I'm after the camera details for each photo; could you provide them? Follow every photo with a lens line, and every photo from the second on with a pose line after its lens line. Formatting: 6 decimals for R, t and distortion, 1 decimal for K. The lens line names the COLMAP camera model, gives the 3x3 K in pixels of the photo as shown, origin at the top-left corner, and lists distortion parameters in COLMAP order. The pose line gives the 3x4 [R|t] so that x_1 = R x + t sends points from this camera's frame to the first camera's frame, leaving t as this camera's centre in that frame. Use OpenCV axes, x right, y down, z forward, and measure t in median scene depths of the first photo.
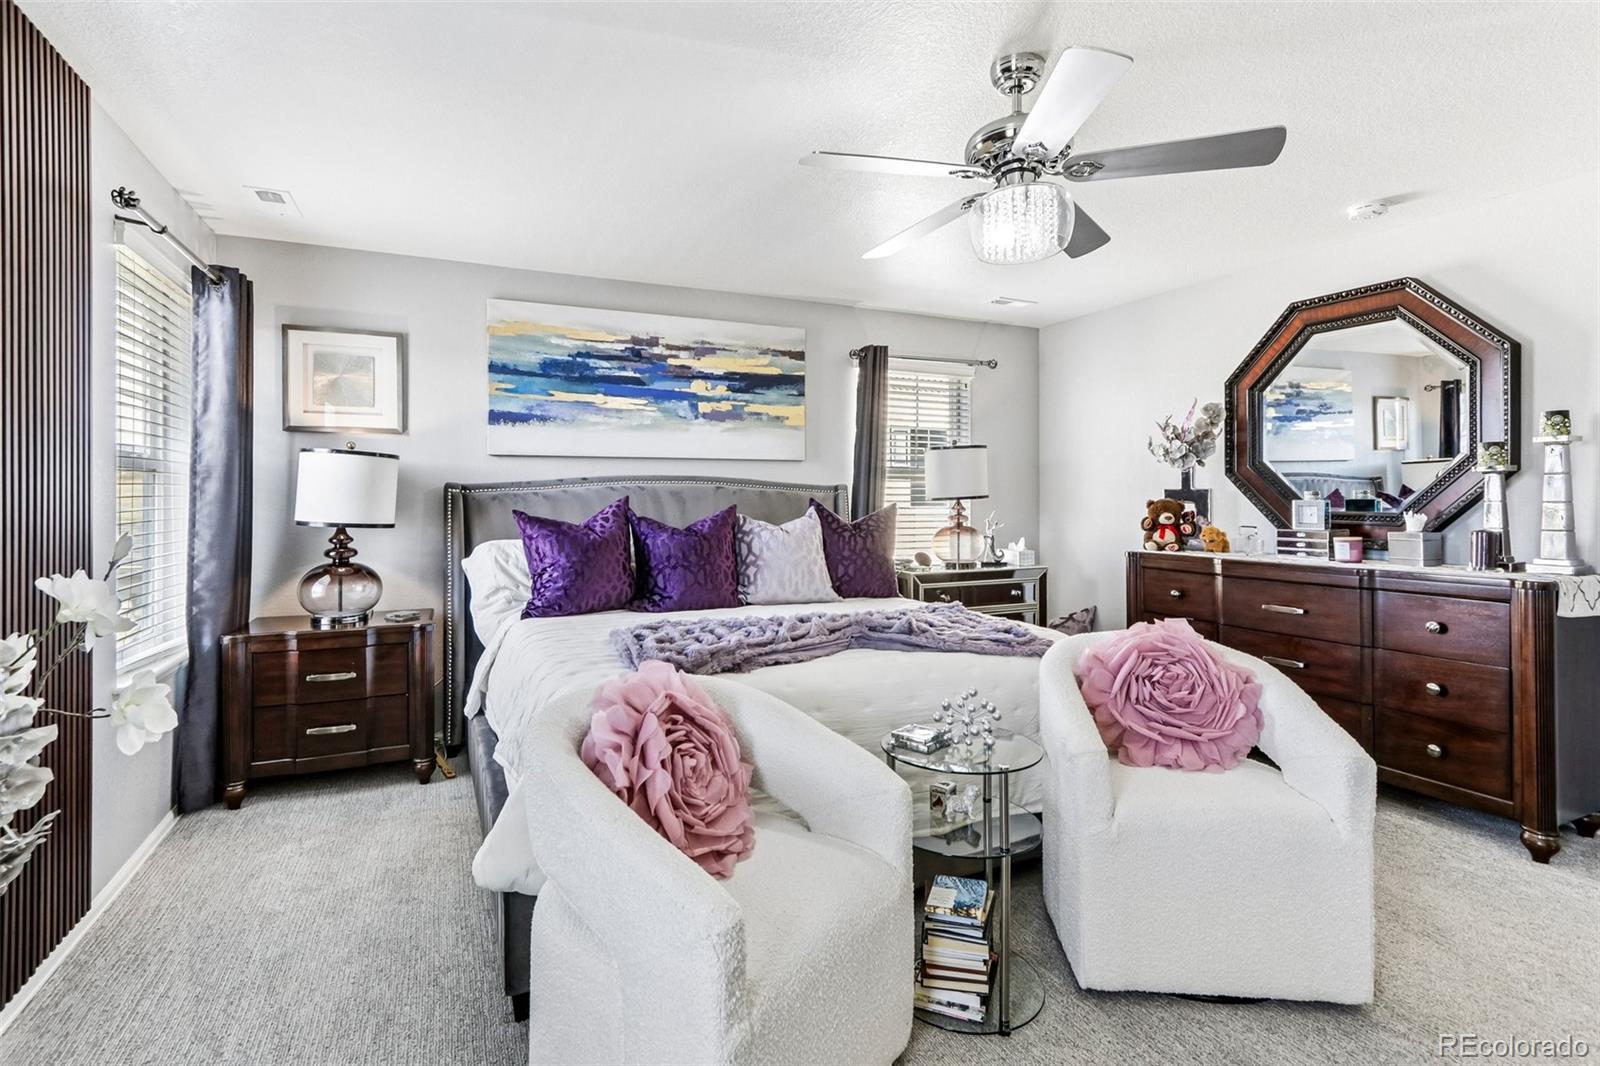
lens RADIAL K [[754.8, 0, 779.5], [0, 754.8, 494.0], [0, 0, 1]] dist [0.000122, 0.001007]
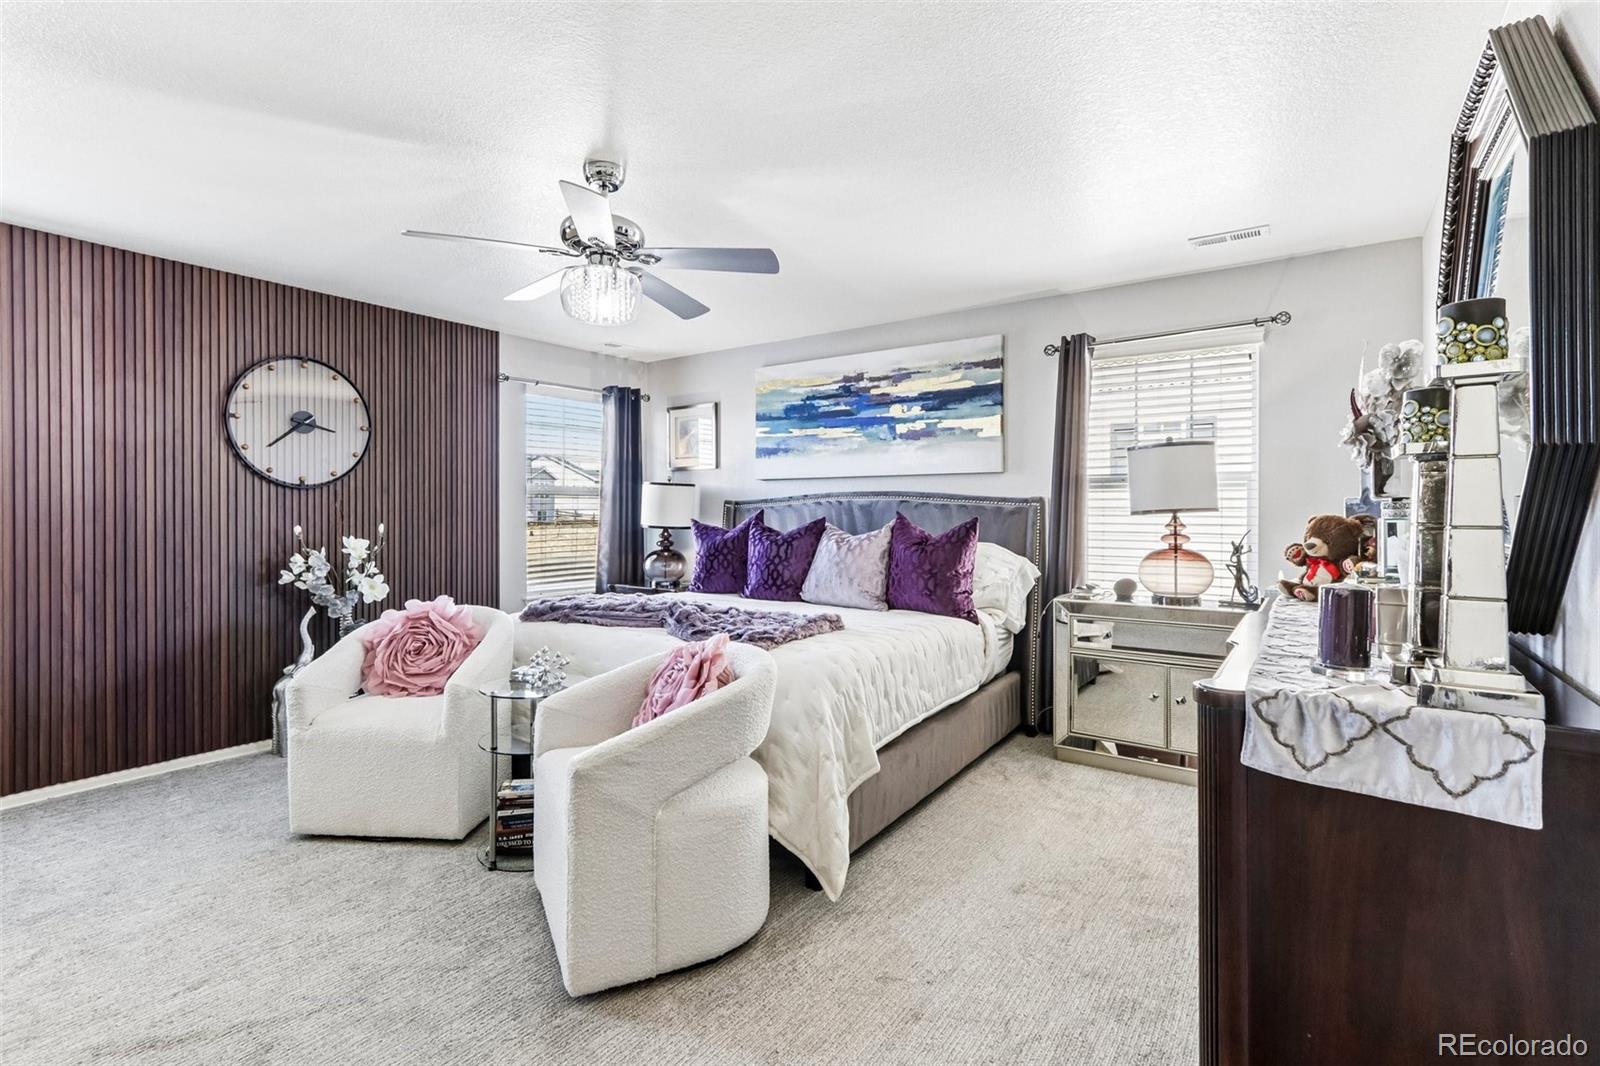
lens RADIAL K [[754.8, 0, 790.8], [0, 754.8, 518.6], [0, 0, 1]] dist [0.000122, 0.001007]
pose [[0.510377, 0.012799, -0.859856, 0.849667], [0.003936, 0.999844, 0.017219, -0.003530], [0.859942, -0.012173, 0.510247, 0.332718]]
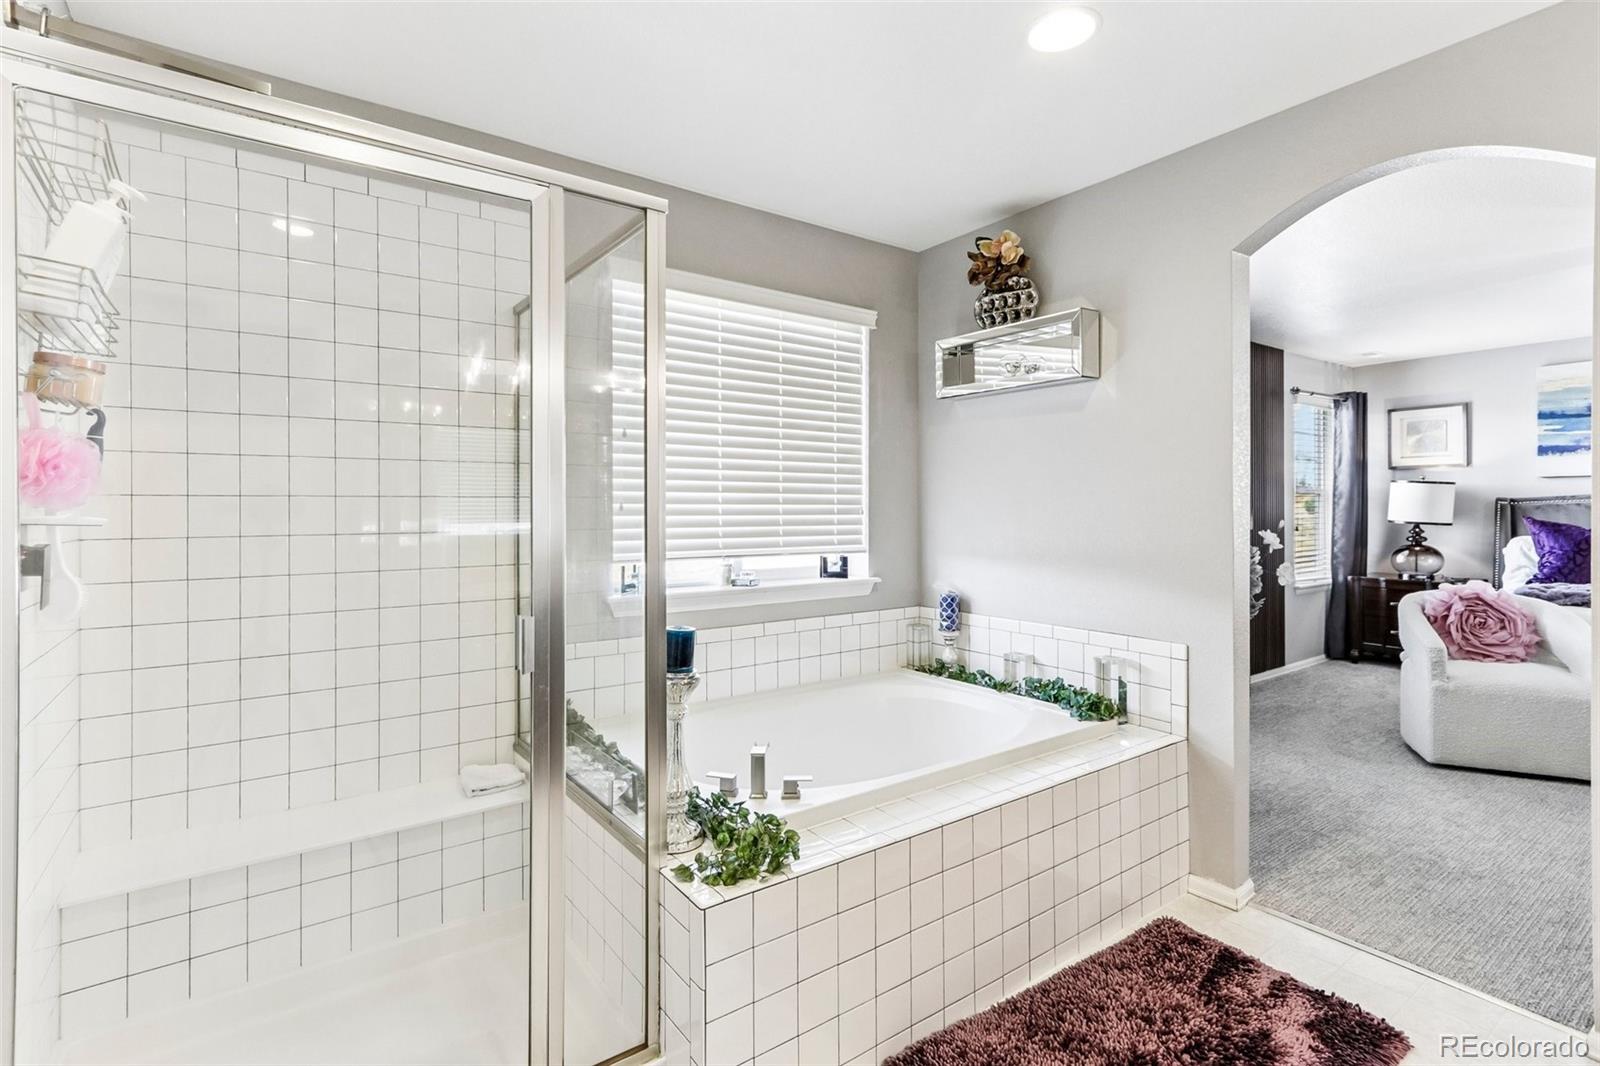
lens RADIAL K [[754.8, 0, 787.4], [0, 754.8, 507.6], [0, 0, 1]] dist [0.000122, 0.001007]
pose [[0.189417, 0.003679, -0.981890, 0.741911], [0.008629, 0.999948, 0.005411, -0.014004], [0.981859, -0.009498, 0.189376, -0.658134]]
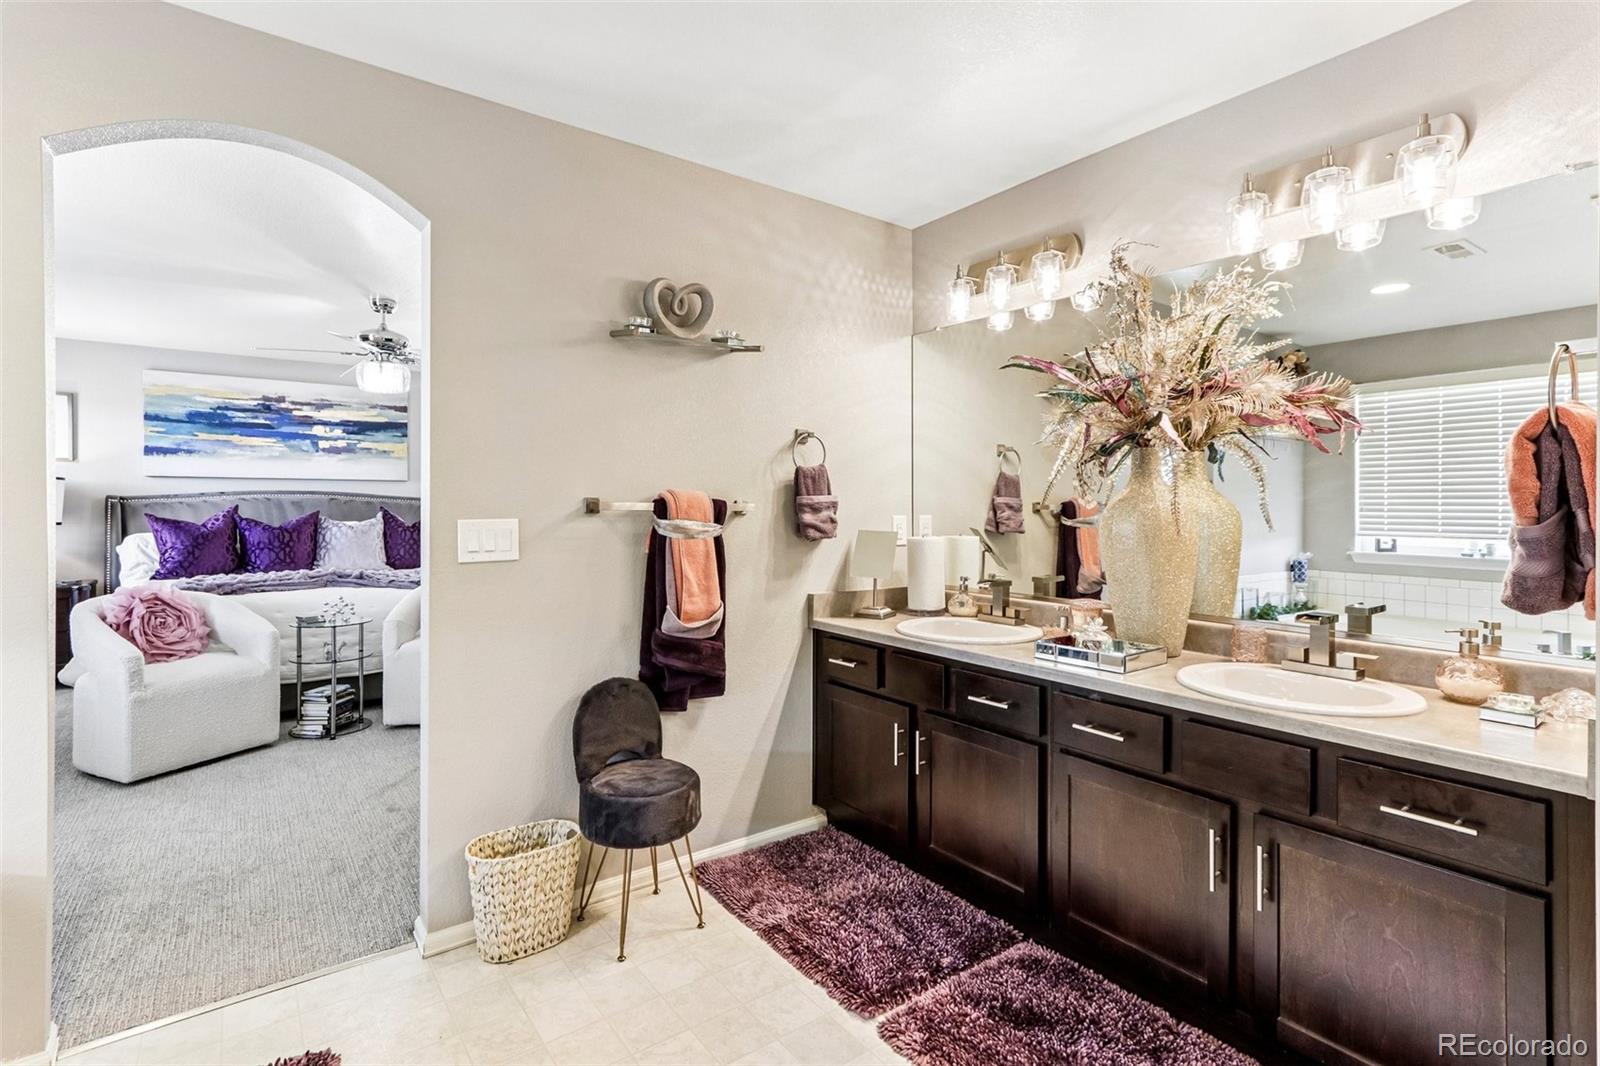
lens RADIAL K [[754.8, 0, 783.3], [0, 754.8, 510.8], [0, 0, 1]] dist [0.000122, 0.001007]
pose [[0.978859, 0.004451, 0.204487, 0.528657], [-0.007298, 0.999887, 0.013173, -0.012435], [-0.204405, -0.014386, 0.978781, -0.690810]]
